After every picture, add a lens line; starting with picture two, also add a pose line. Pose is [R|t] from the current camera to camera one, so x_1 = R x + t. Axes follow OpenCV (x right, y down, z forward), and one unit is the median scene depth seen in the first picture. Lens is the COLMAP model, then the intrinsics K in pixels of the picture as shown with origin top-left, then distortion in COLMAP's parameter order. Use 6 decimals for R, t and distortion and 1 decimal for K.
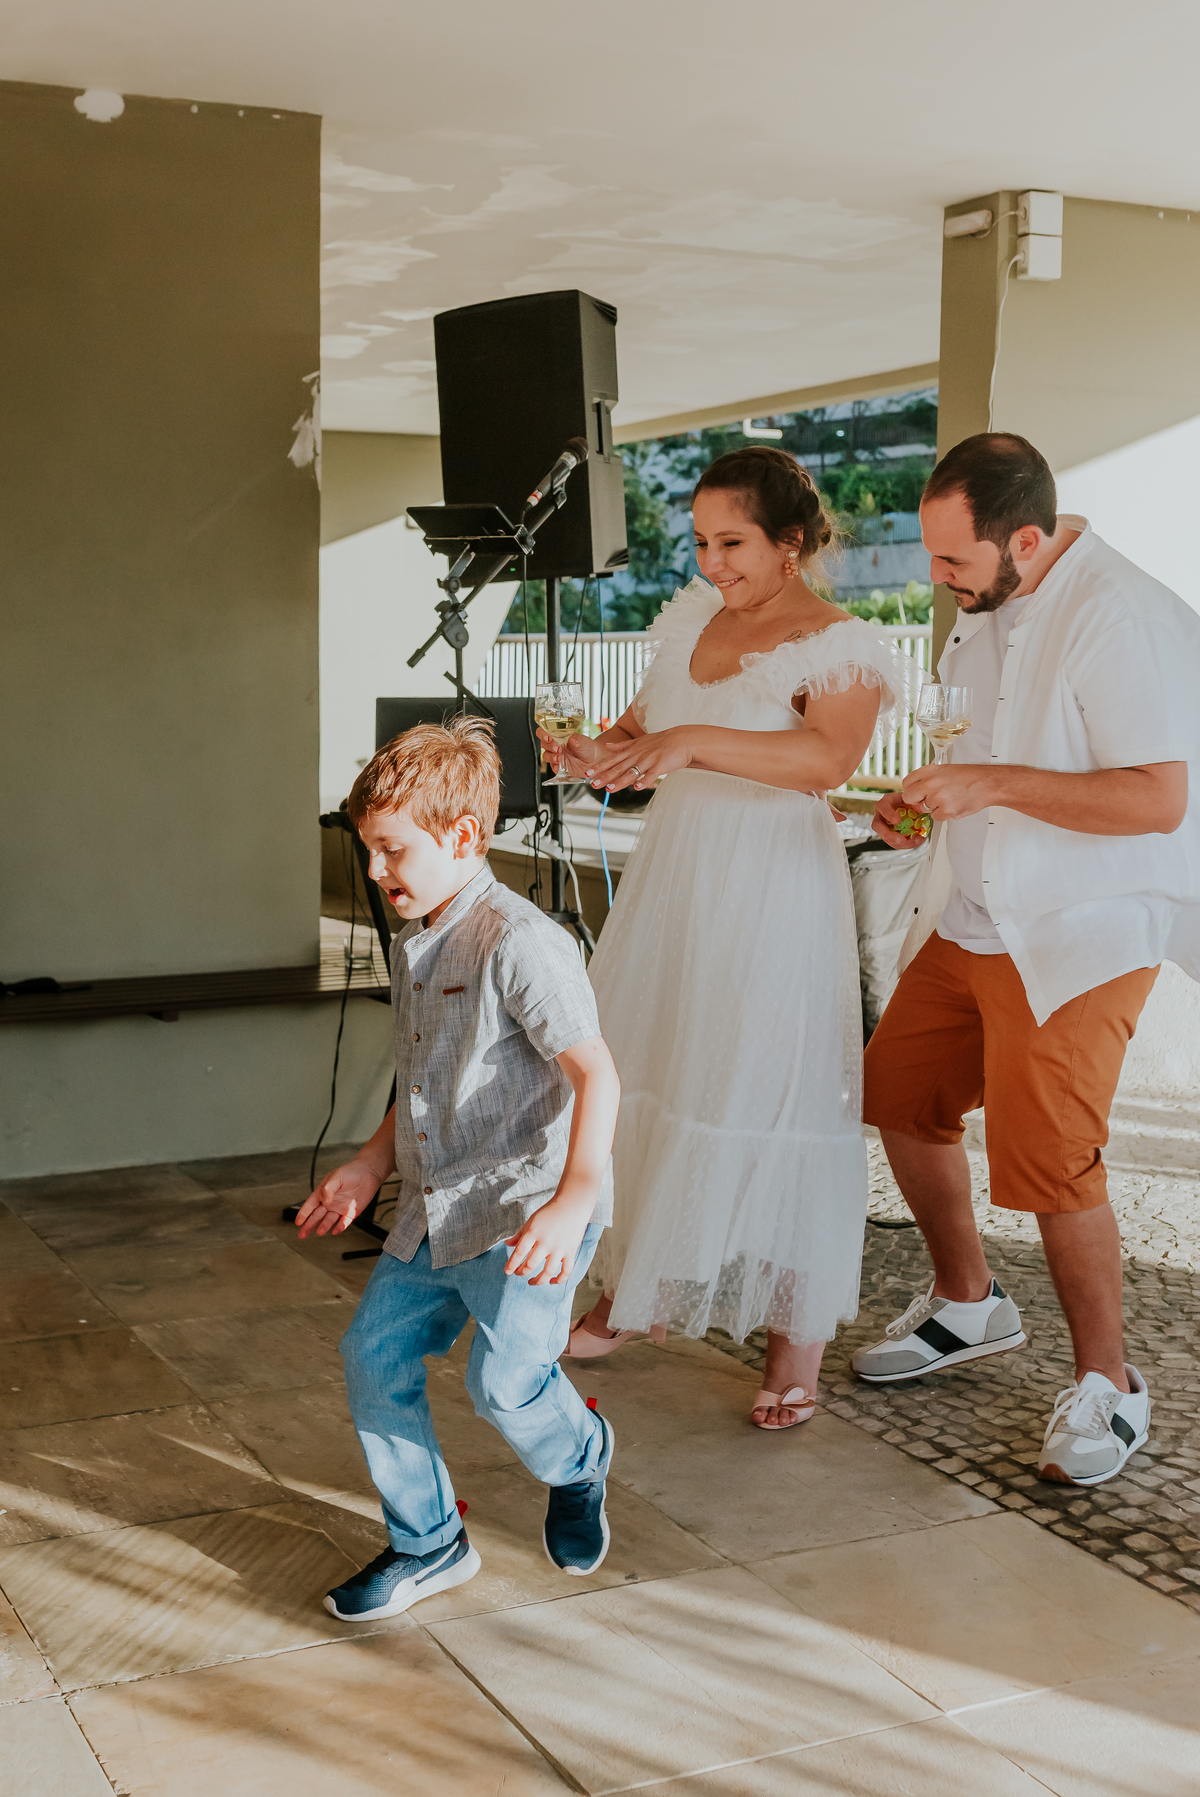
lens RADIAL K [[2235.6, 0, 442.6], [0, 2235.6, 897.9], [0, 0, 1]] dist [0.005700, -0.029964]
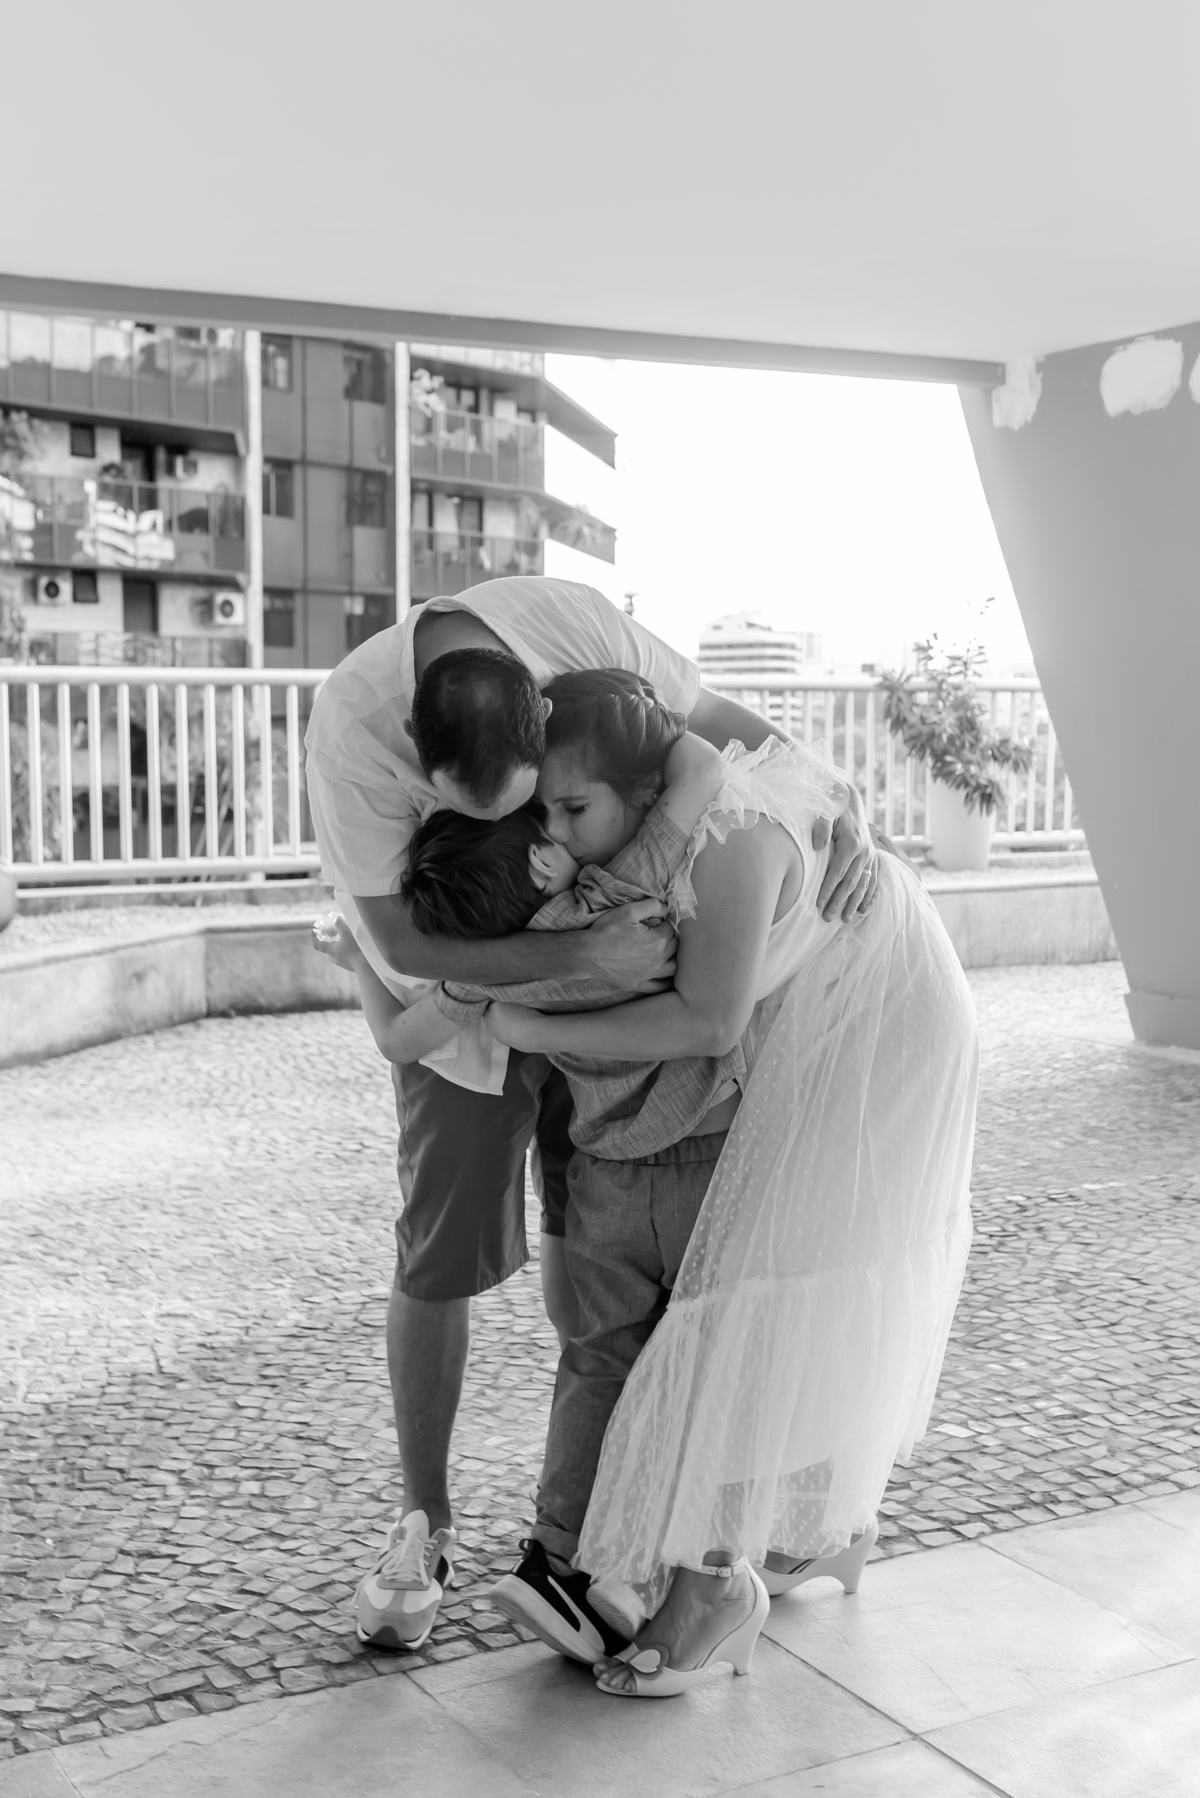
lens RADIAL K [[2147.7, 0, 549.7], [0, 2147.7, 876.2], [0, 0, 1]] dist [-0.007095, -0.001869]
pose [[-0.079874, -0.073249, 0.994110, -0.321452], [0.106057, 0.991011, 0.081542, -0.061099], [-0.991147, 0.111946, -0.071387, 0.544809]]
